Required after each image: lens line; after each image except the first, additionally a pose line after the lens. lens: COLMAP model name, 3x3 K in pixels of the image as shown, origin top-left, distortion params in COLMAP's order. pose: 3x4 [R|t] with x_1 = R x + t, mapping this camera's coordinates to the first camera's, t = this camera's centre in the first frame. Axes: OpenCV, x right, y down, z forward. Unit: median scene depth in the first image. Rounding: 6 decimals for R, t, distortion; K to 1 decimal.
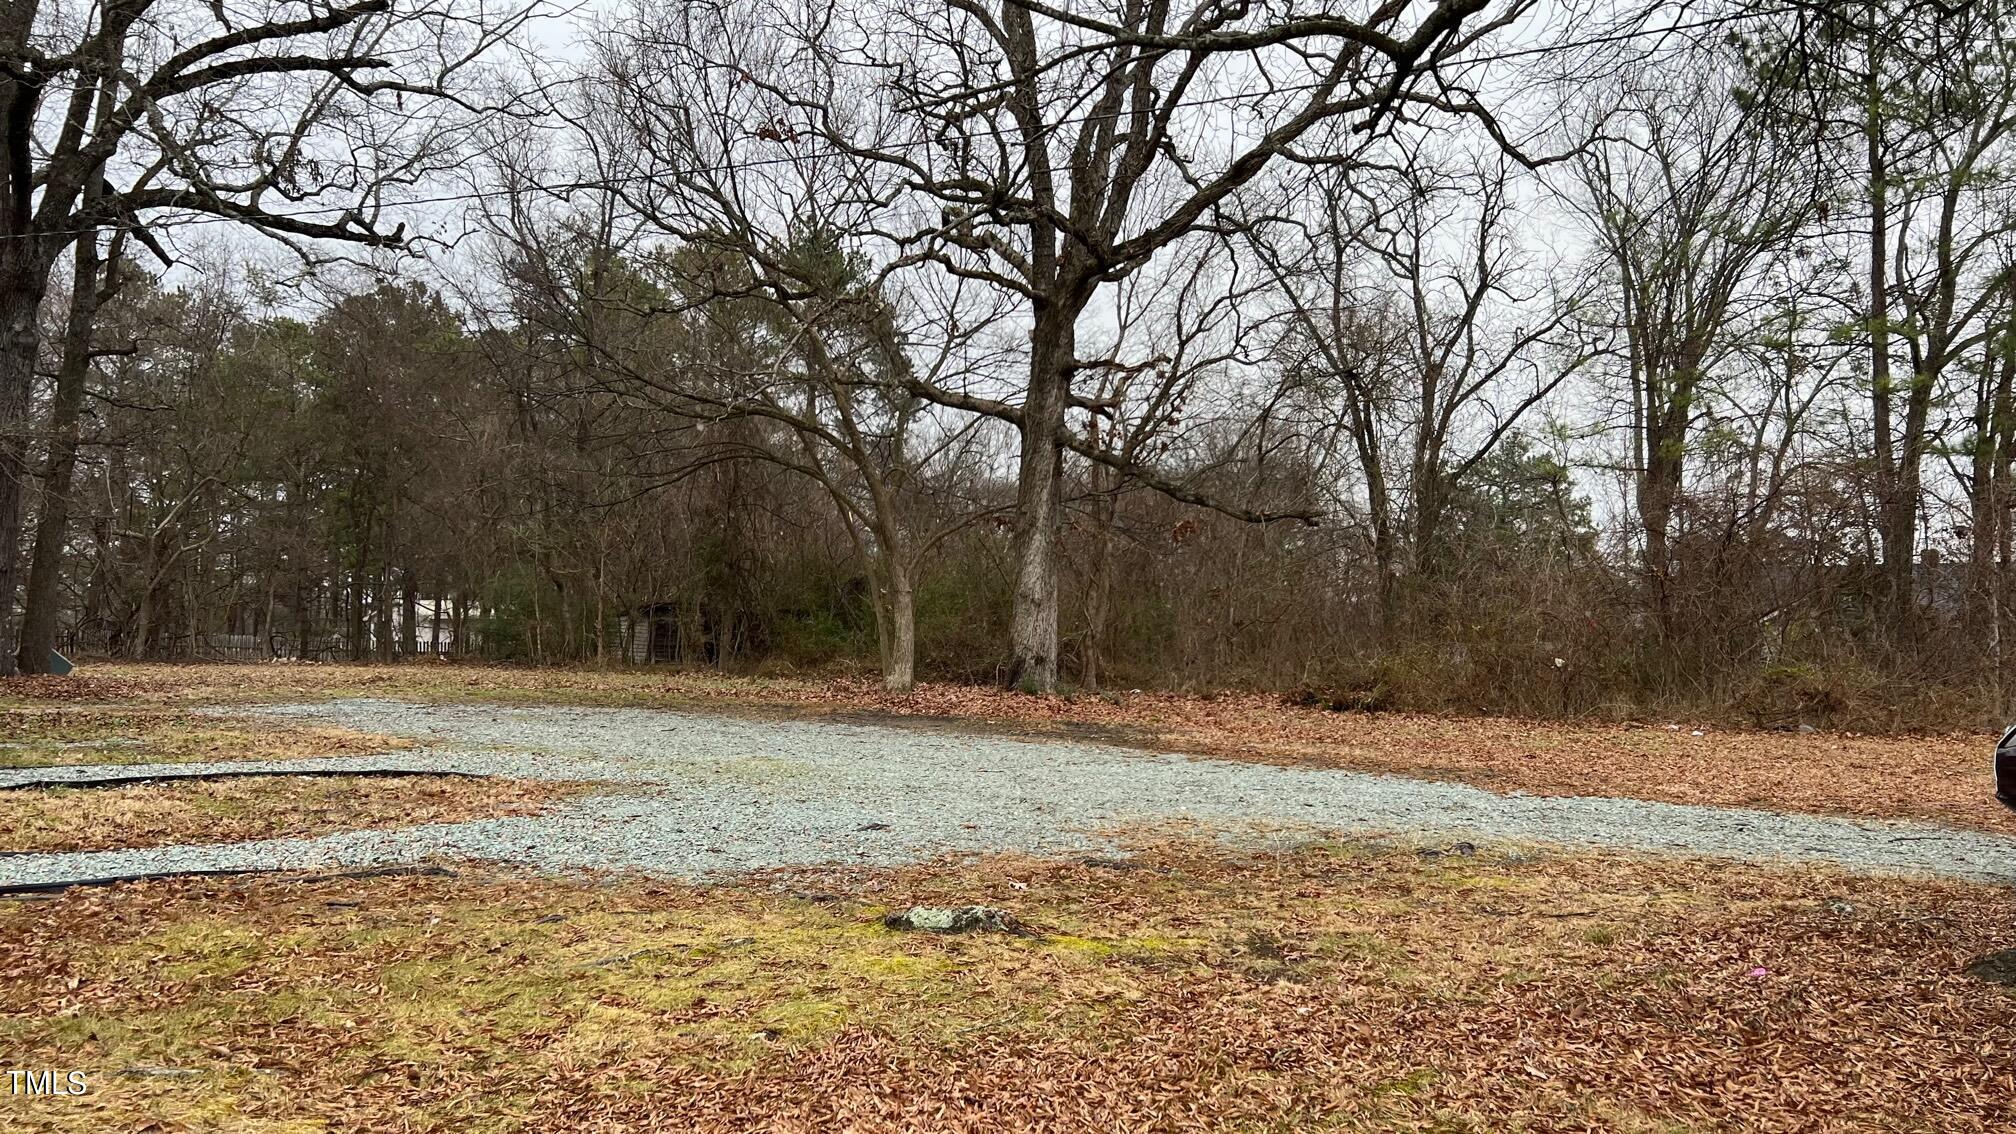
lens RADIAL K [[1521.2, 0, 999.6], [0, 1521.2, 571.7], [0, 0, 1]] dist [0.022524, -0.016804]
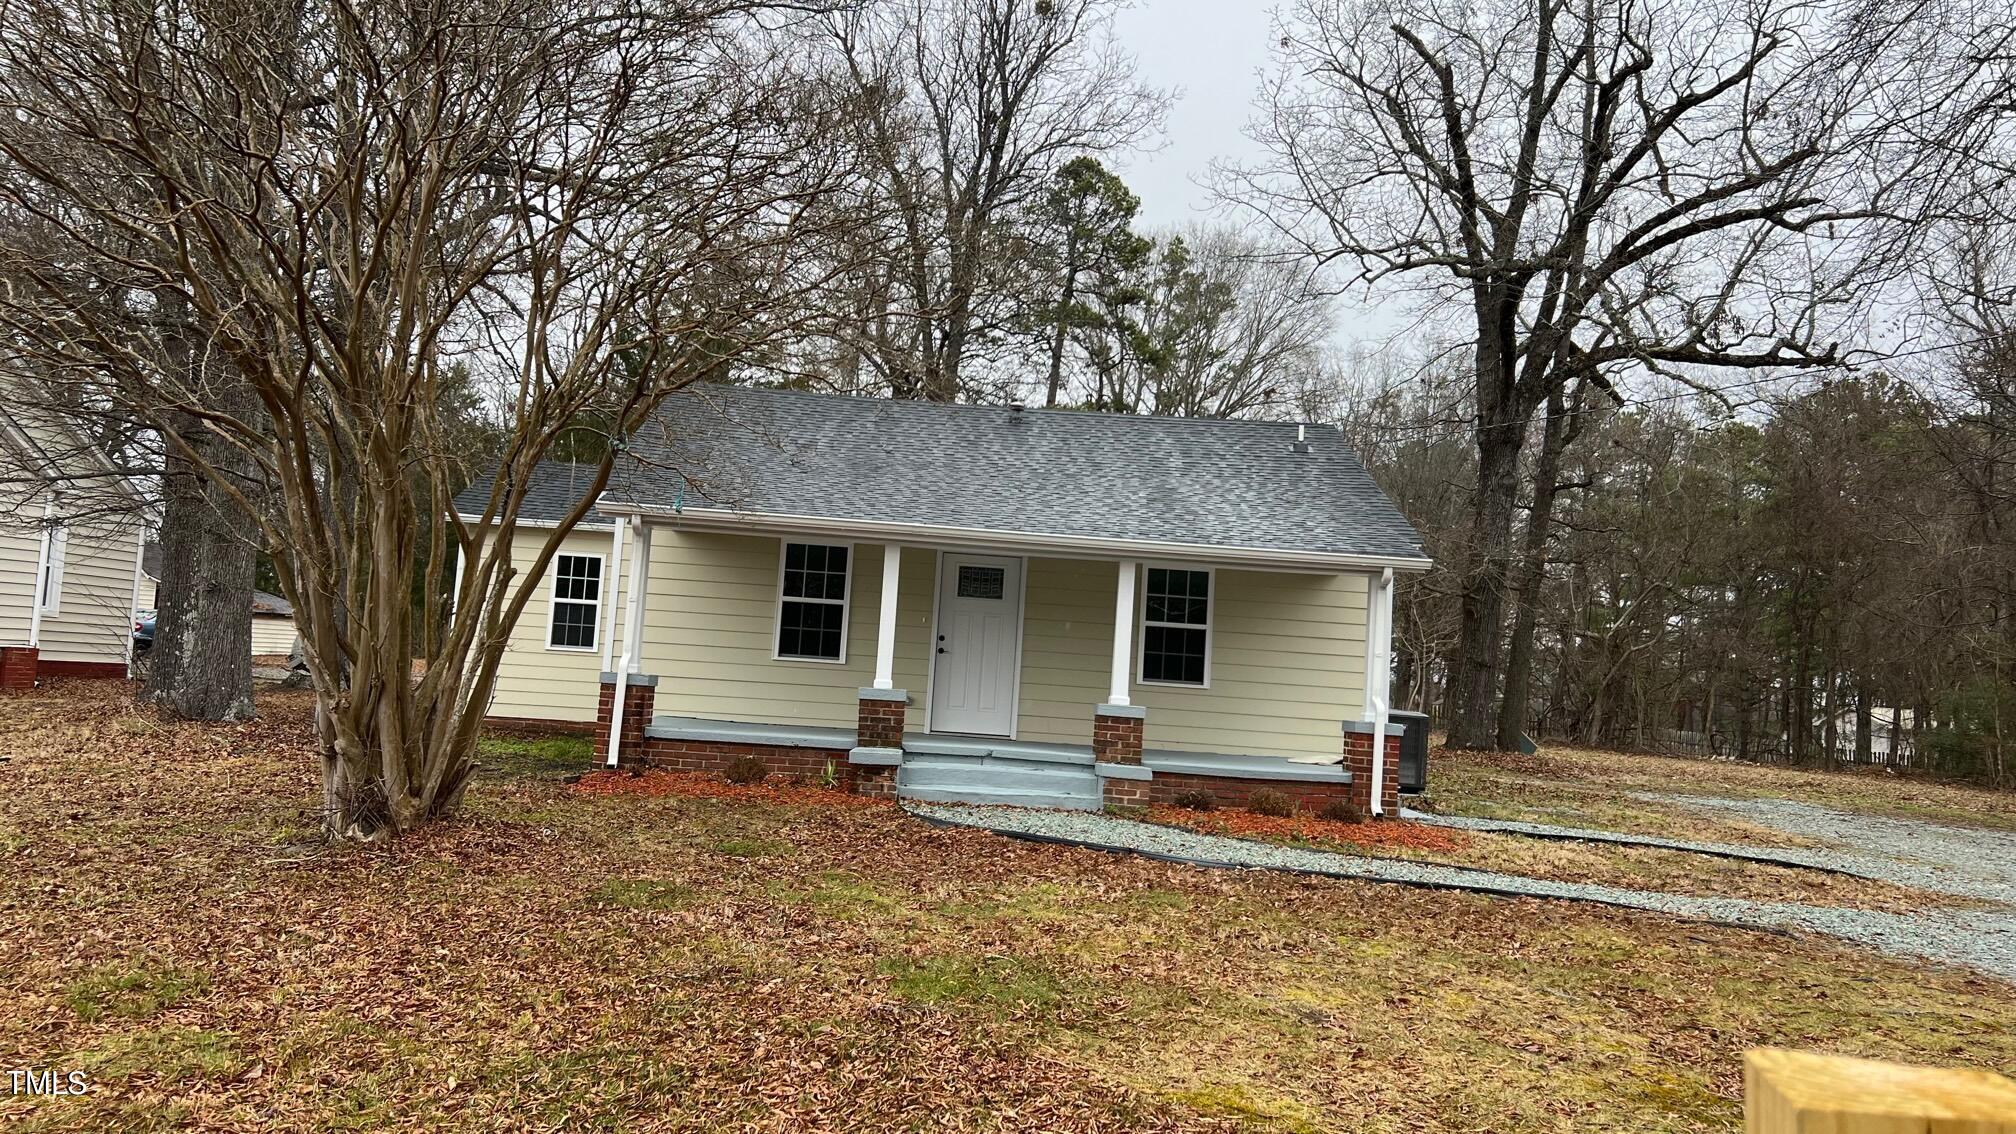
lens RADIAL K [[1521.2, 0, 1003.6], [0, 1521.2, 568.9], [0, 0, 1]] dist [0.022524, -0.016804]
pose [[0.632638, -0.012192, -0.774351, 0.064314], [-0.038803, 0.998121, -0.047416, -0.005562], [0.773475, 0.060044, 0.630977, -0.096618]]
